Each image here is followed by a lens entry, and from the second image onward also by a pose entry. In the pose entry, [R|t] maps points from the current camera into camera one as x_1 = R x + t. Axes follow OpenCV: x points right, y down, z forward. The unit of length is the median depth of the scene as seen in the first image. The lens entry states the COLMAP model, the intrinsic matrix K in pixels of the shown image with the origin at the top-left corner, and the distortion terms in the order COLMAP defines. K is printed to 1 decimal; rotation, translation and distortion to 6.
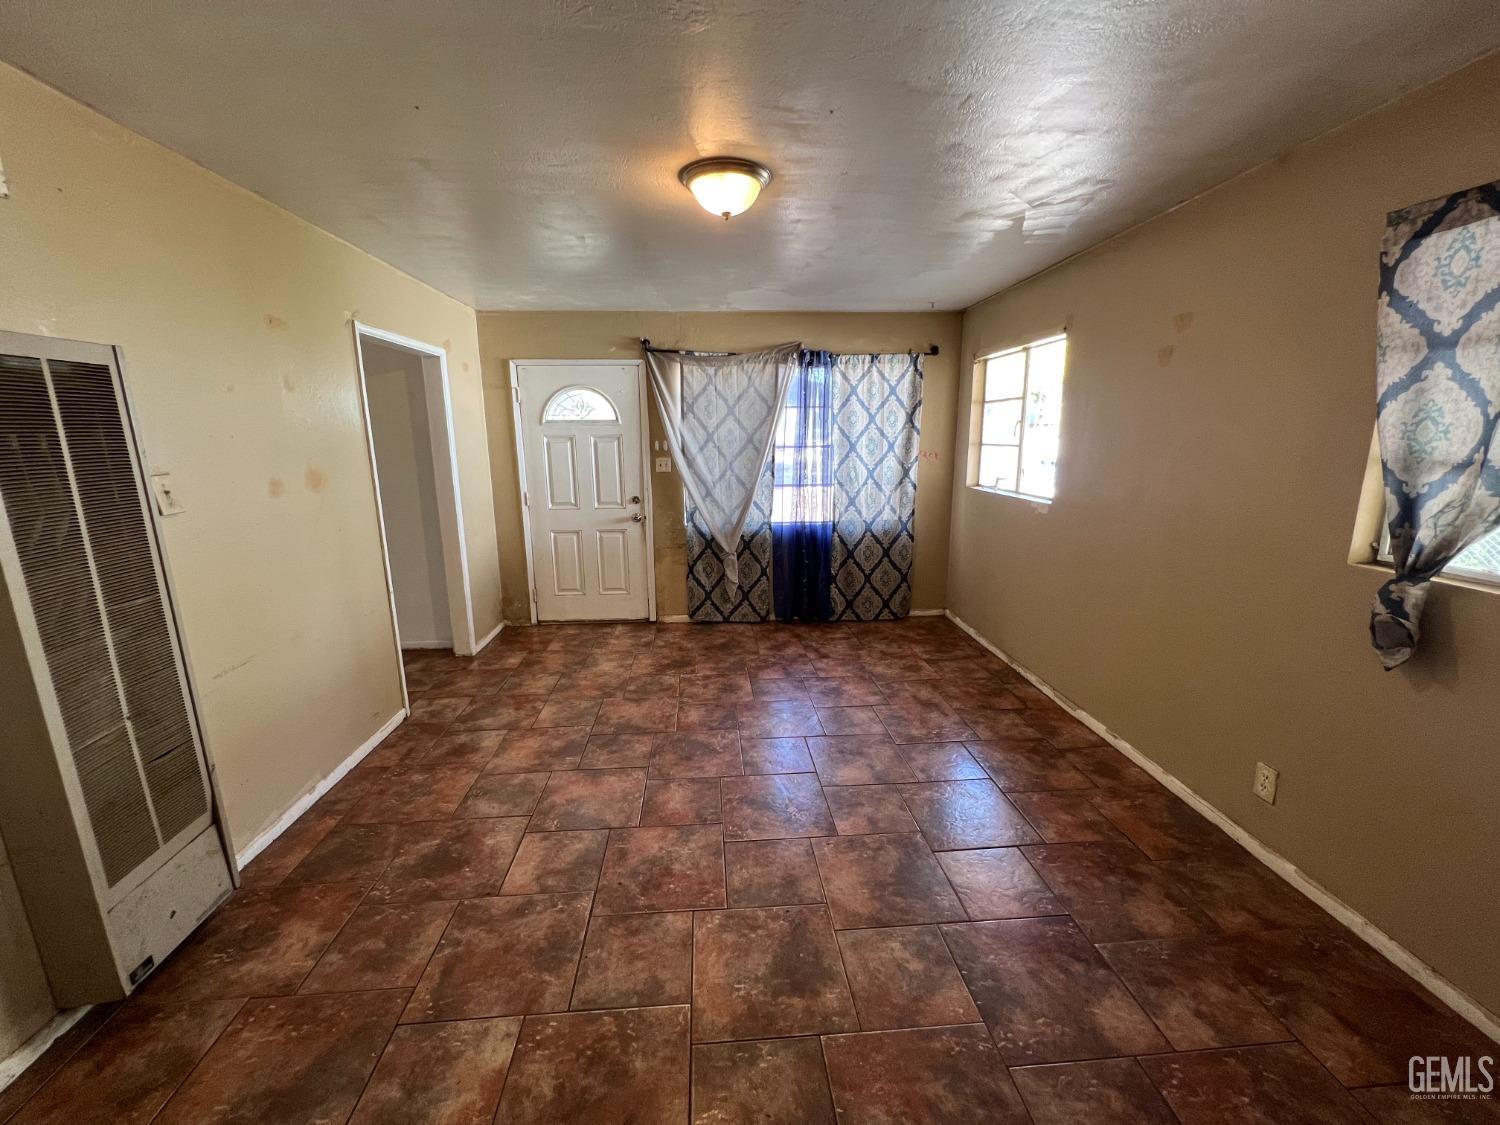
lens RADIAL K [[600.0, 0, 746.7], [0, 600.0, 559.3], [0, 0, 1]] dist [-0.002715, 0.000455]
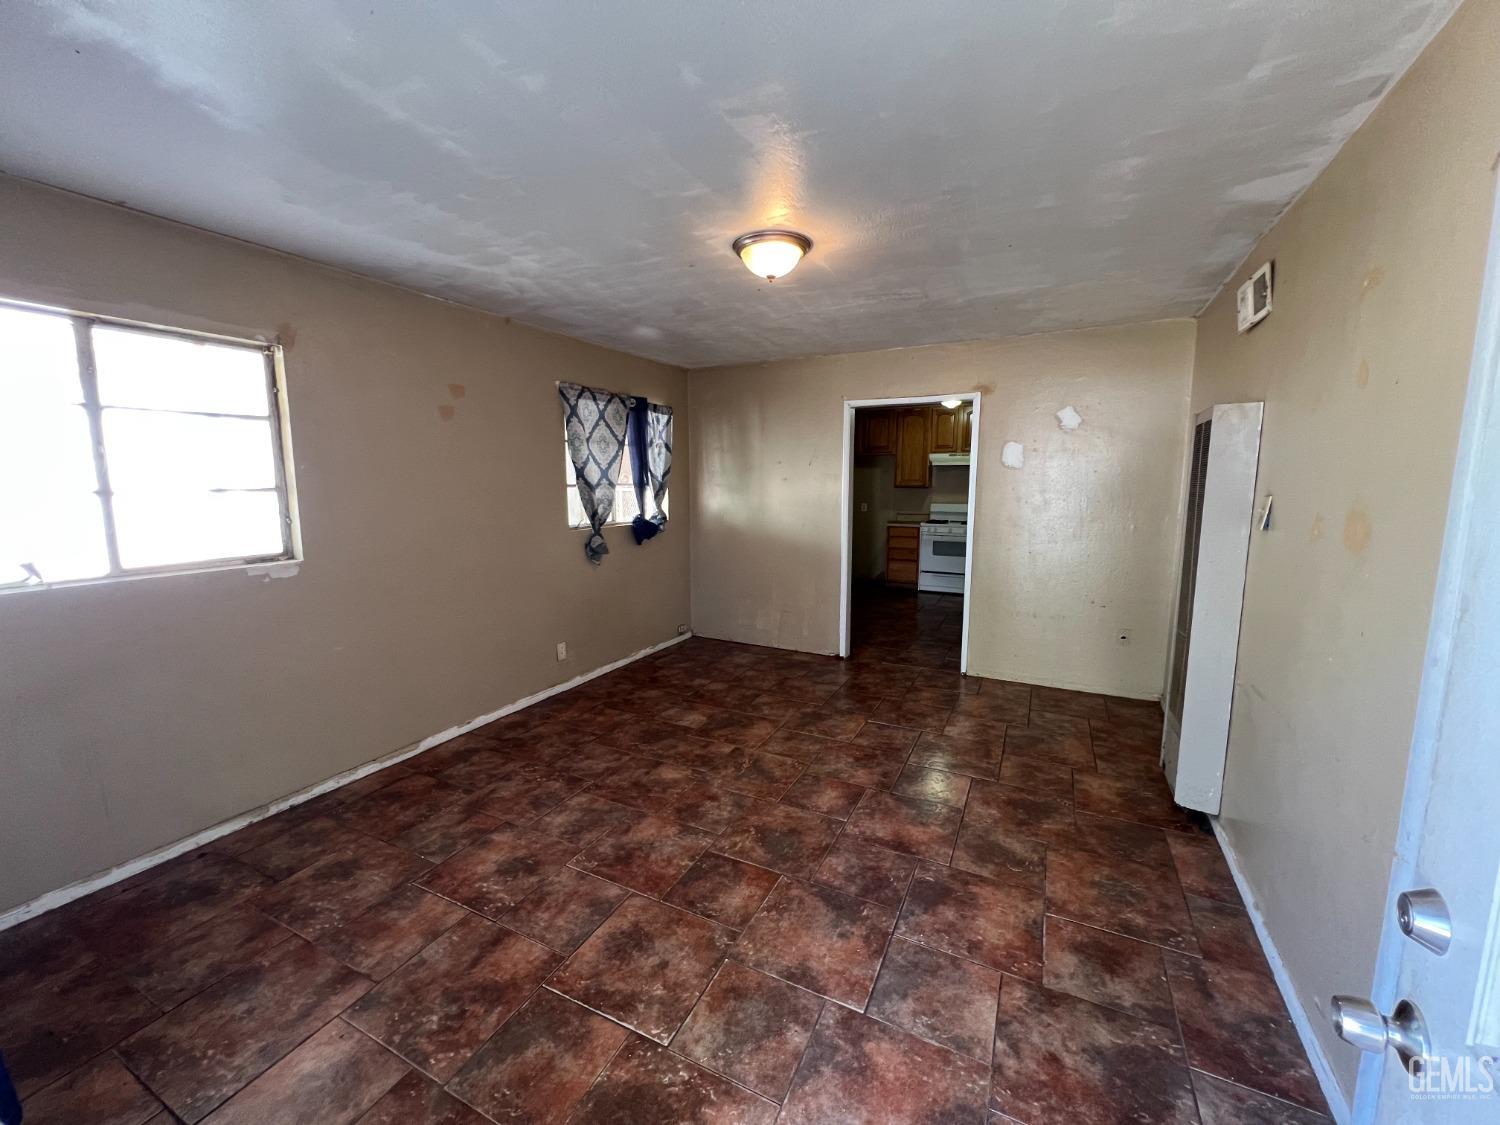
lens RADIAL K [[600.0, 0, 746.7], [0, 600.0, 559.3], [0, 0, 1]] dist [-0.002715, 0.000455]
pose [[-0.857116, -0.058048, 0.511843, -0.442350], [0.114902, 0.947052, 0.299815, -0.299872], [-0.502146, 0.315788, -0.805064, 1.529883]]
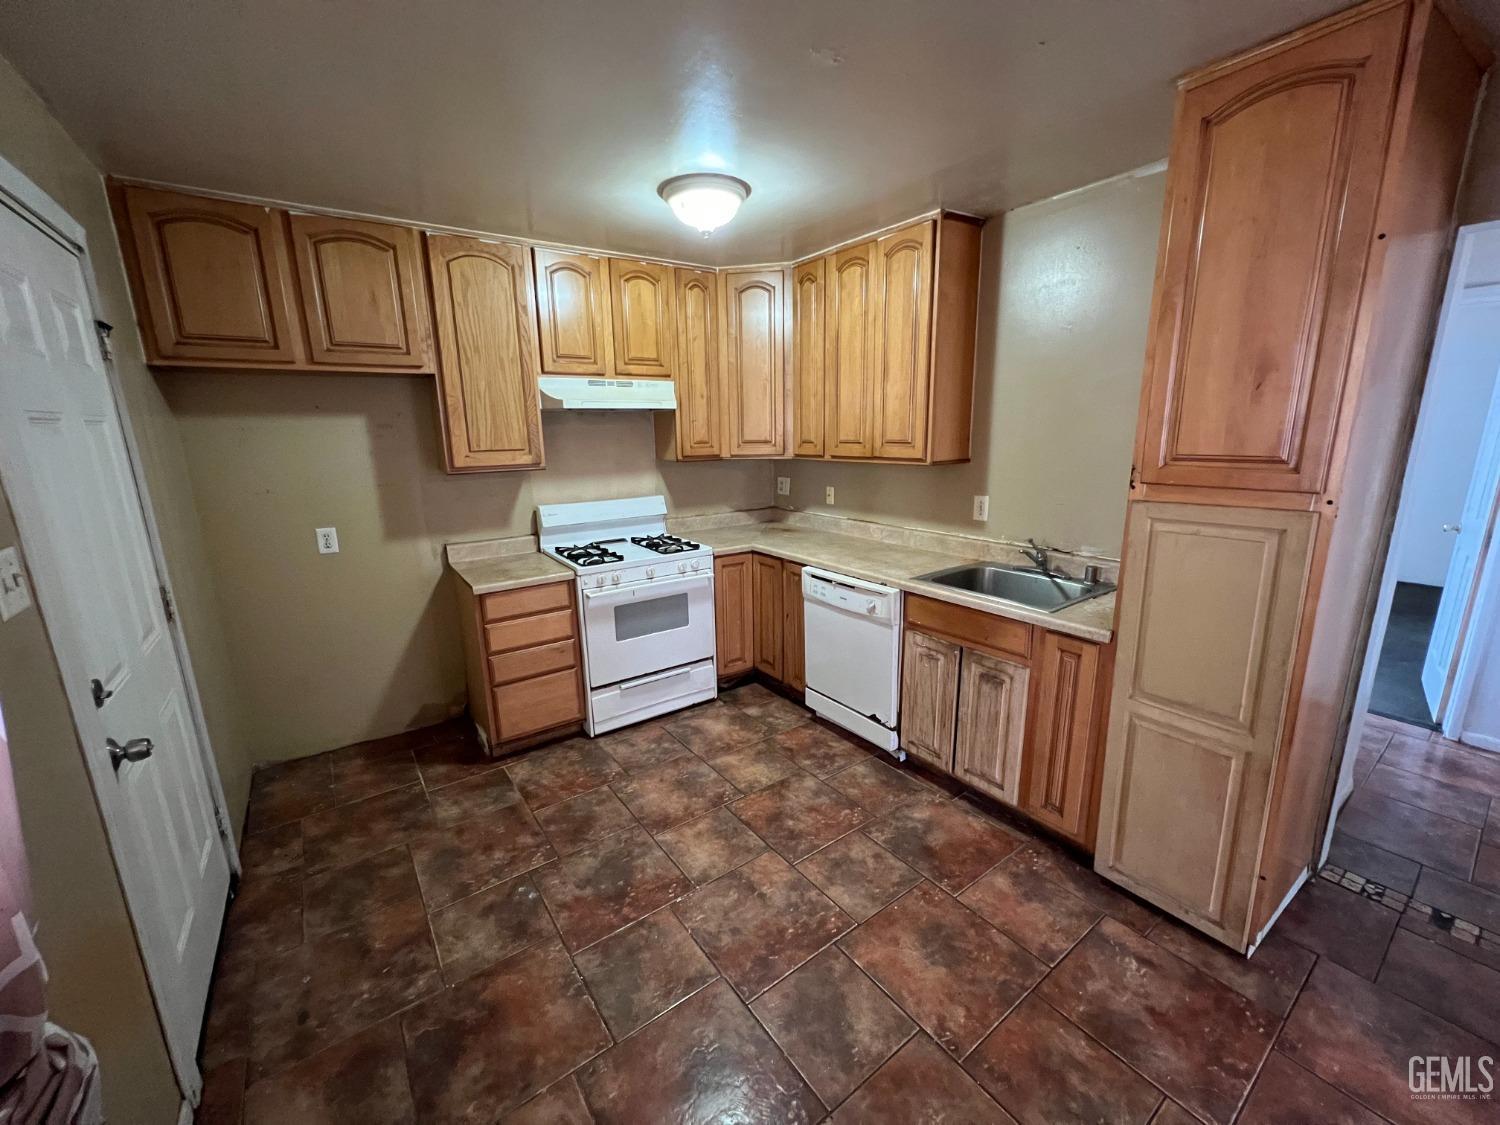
lens RADIAL K [[600.0, 0, 746.7], [0, 600.0, 559.3], [0, 0, 1]] dist [-0.002715, 0.000455]
pose [[-0.850655, 0.136154, -0.507787, 0.497883], [-0.085593, 0.917126, 0.389298, 0.005983], [0.518709, 0.374621, -0.768505, -0.108644]]
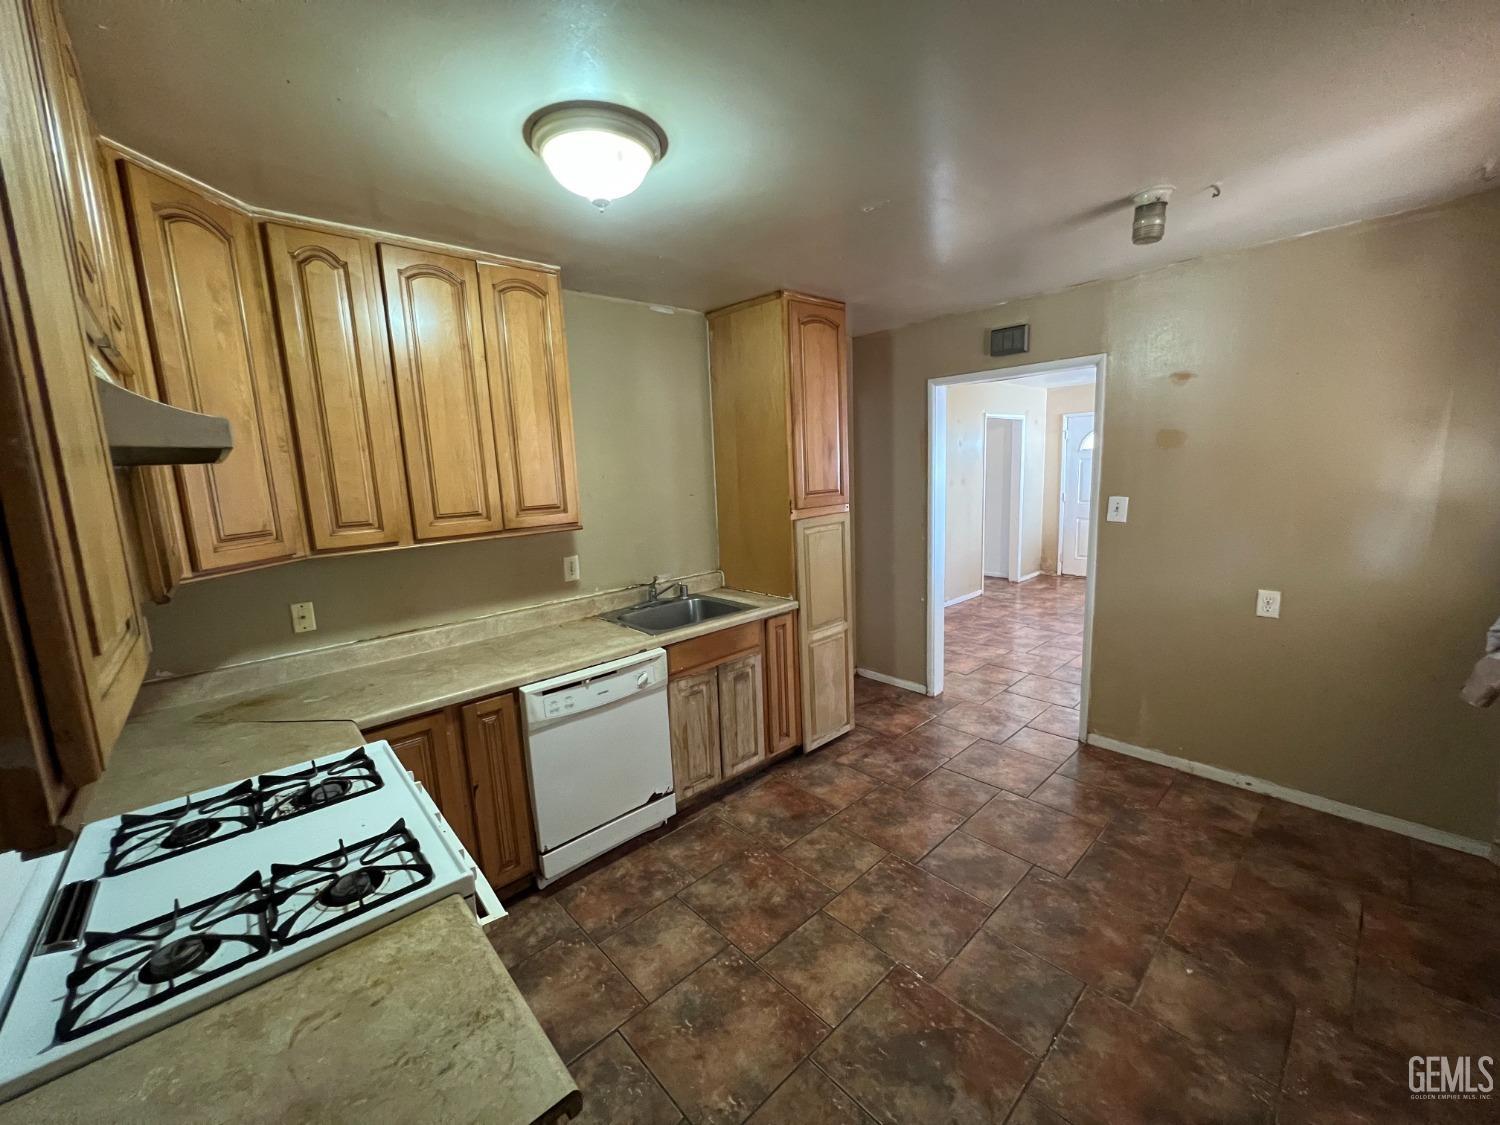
lens RADIAL K [[600.0, 0, 746.7], [0, 600.0, 559.3], [0, 0, 1]] dist [-0.002715, 0.000455]
pose [[0.622409, 0.099528, -0.776338, 0.601757], [-0.122722, 0.992023, 0.028790, 0.198225], [0.773011, 0.077355, 0.629659, -1.084795]]
